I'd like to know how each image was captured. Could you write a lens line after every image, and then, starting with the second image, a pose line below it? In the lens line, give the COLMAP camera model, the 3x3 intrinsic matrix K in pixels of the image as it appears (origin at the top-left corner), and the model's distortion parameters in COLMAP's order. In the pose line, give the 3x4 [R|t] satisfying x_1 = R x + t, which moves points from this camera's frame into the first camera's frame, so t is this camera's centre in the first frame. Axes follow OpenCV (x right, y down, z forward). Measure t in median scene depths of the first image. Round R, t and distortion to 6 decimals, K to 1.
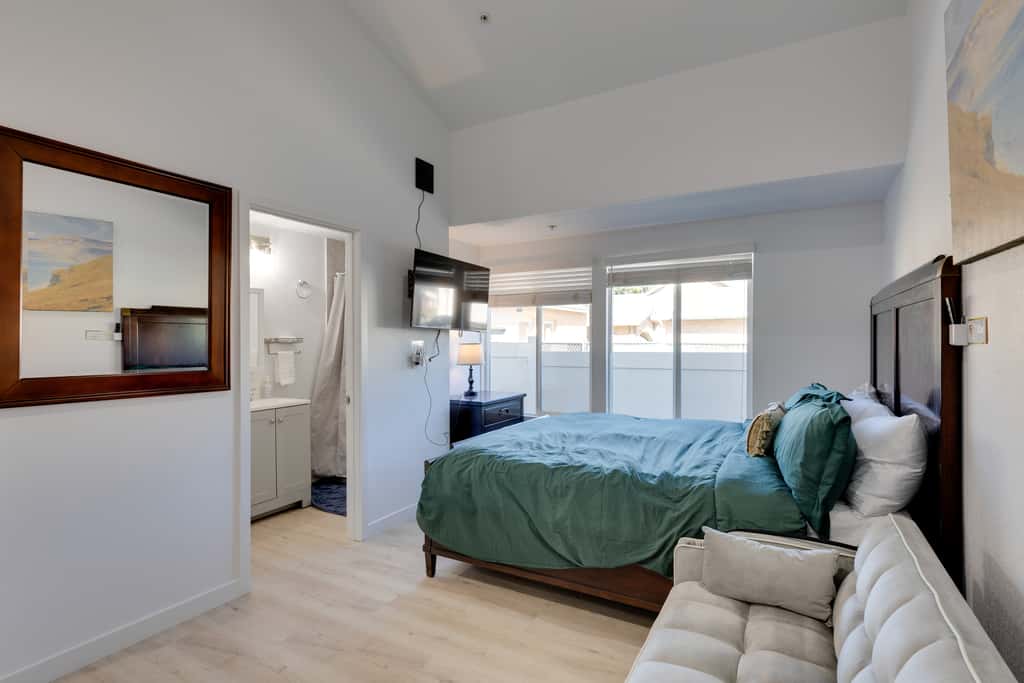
lens RADIAL K [[518.4, 0, 513.0], [0, 518.4, 339.1], [0, 0, 1]] dist [-0.001033, -0.000772]
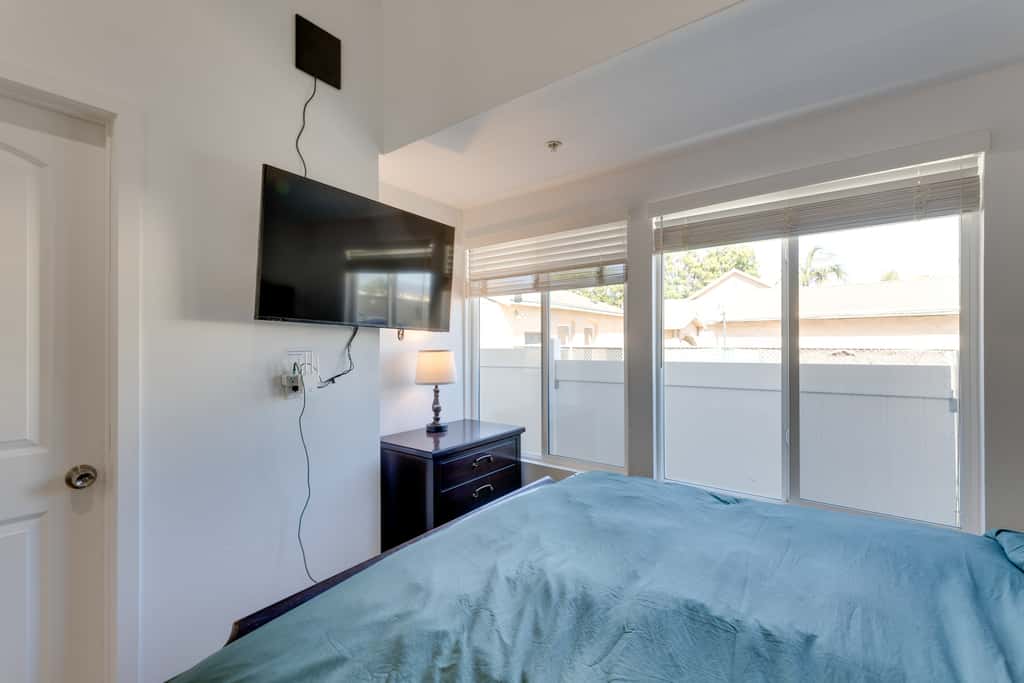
lens RADIAL K [[443.4, 0, 509.2], [0, 443.4, 337.7], [0, 0, 1]] dist [0.003478, -0.000073]
pose [[0.991837, -0.008367, -0.127239, 0.080902], [0.006548, 0.999870, -0.014707, 0.001649], [0.127345, 0.013754, 0.991763, 0.476669]]
